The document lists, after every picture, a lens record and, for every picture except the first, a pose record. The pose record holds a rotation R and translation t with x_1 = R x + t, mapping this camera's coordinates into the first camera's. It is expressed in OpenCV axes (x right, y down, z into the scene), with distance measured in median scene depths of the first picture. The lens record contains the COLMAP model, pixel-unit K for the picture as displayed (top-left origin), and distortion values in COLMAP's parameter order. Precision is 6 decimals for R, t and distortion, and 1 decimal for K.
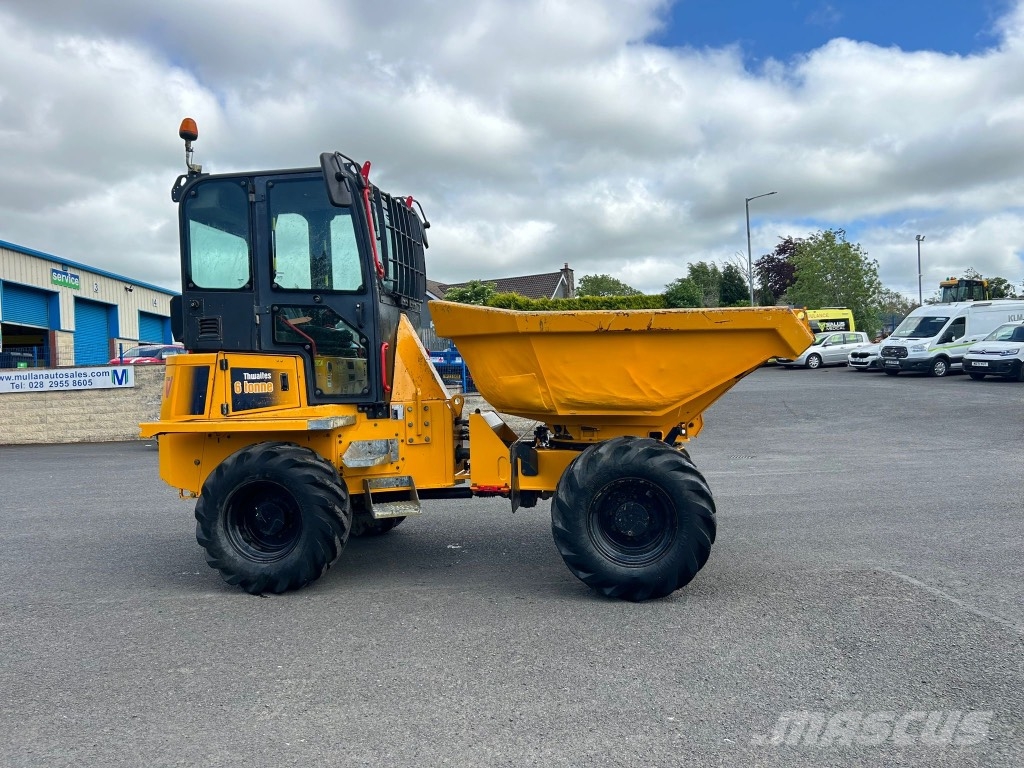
lens RADIAL K [[763.6, 0, 523.1], [0, 763.6, 392.9], [0, 0, 1]] dist [0.017024, -0.001601]
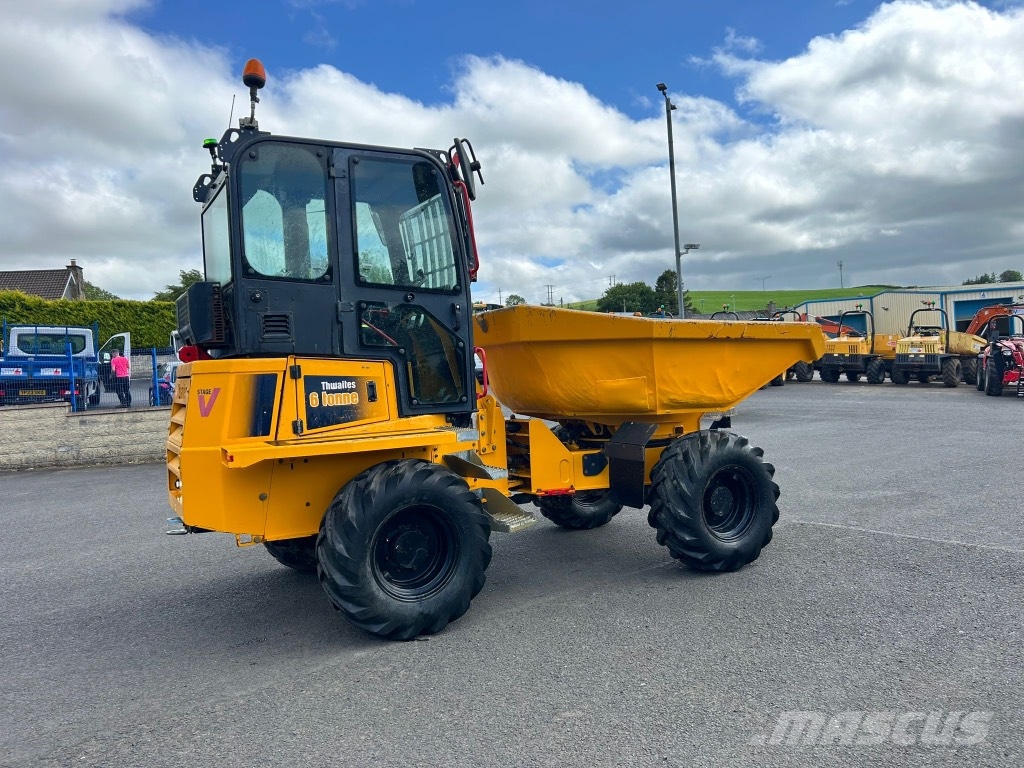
lens RADIAL K [[769.6, 0, 503.9], [0, 769.6, 385.7], [0, 0, 1]] dist [0.025874, -0.005845]
pose [[0.804742, -0.018831, 0.593325, -0.702991], [0.033899, 0.999323, -0.014262, -0.003467], [-0.592655, 0.031591, 0.804836, 0.218327]]
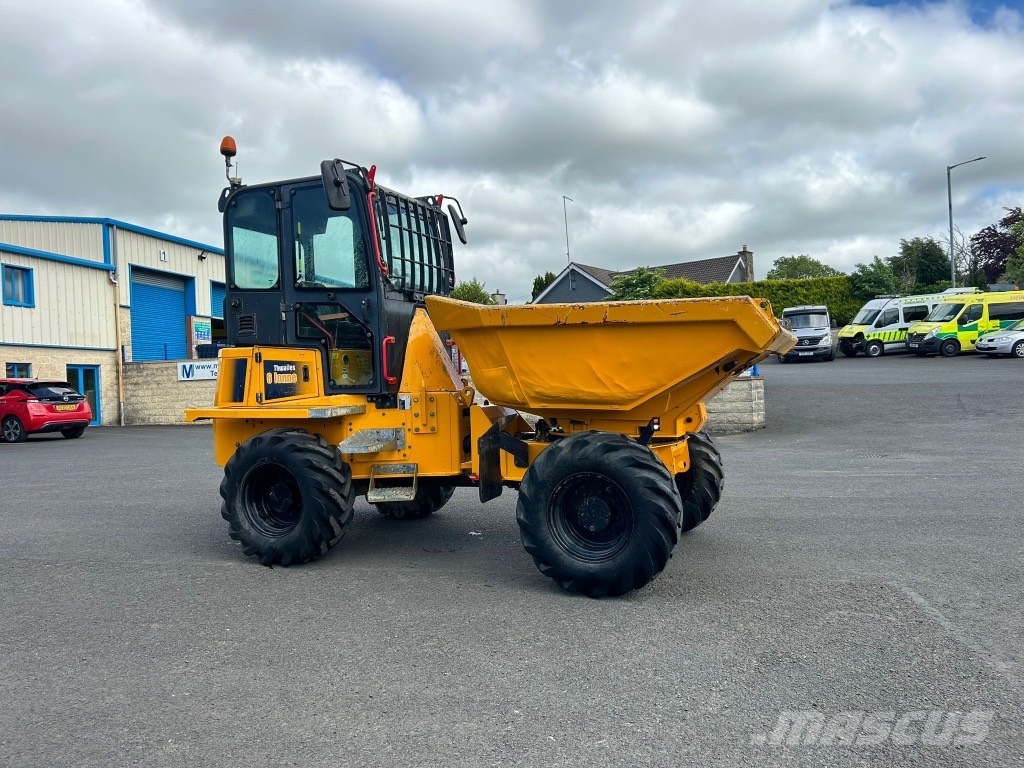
lens RADIAL K [[756.0, 0, 524.4], [0, 756.0, 392.7], [0, 0, 1]] dist [0.023598, -0.008787]
pose [[0.970369, 0.010439, -0.241403, 0.250978], [-0.006695, 0.999844, 0.016325, -0.006525], [0.241536, -0.014225, 0.970288, 0.027023]]
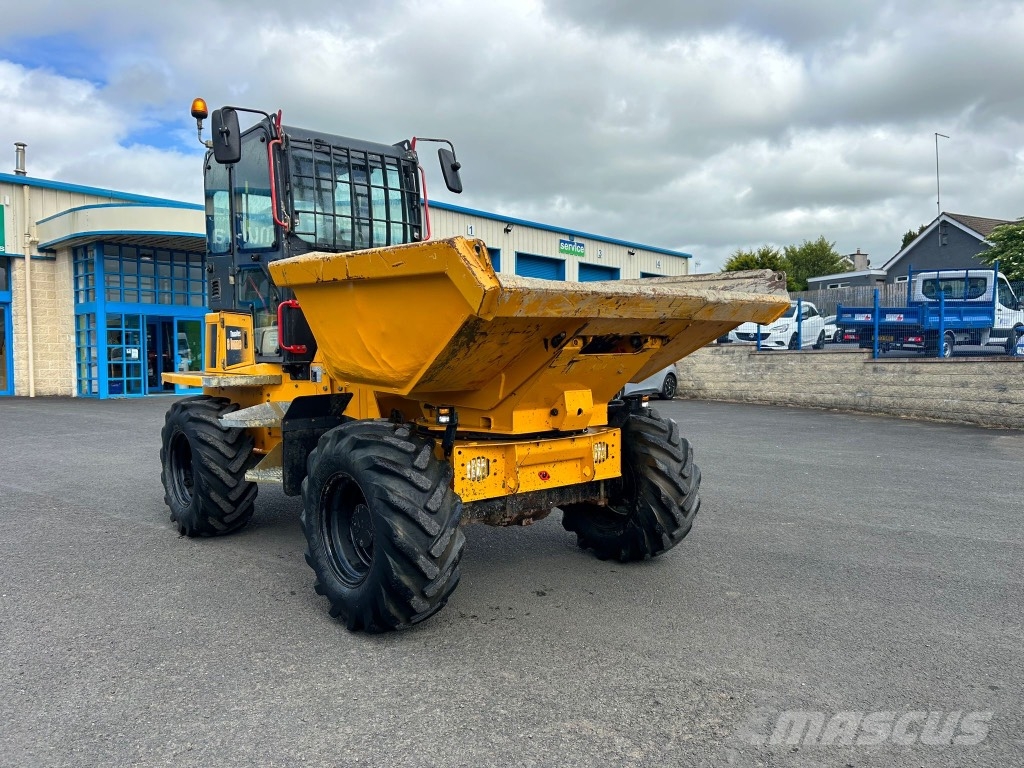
lens RADIAL K [[770.8, 0, 512.5], [0, 770.8, 390.4], [0, 0, 1]] dist [0.050757, -0.037448]
pose [[0.744557, 0.062727, -0.664606, 0.664830], [-0.029612, 0.997699, 0.060991, -0.020887], [0.666902, -0.025731, 0.744701, 0.452654]]
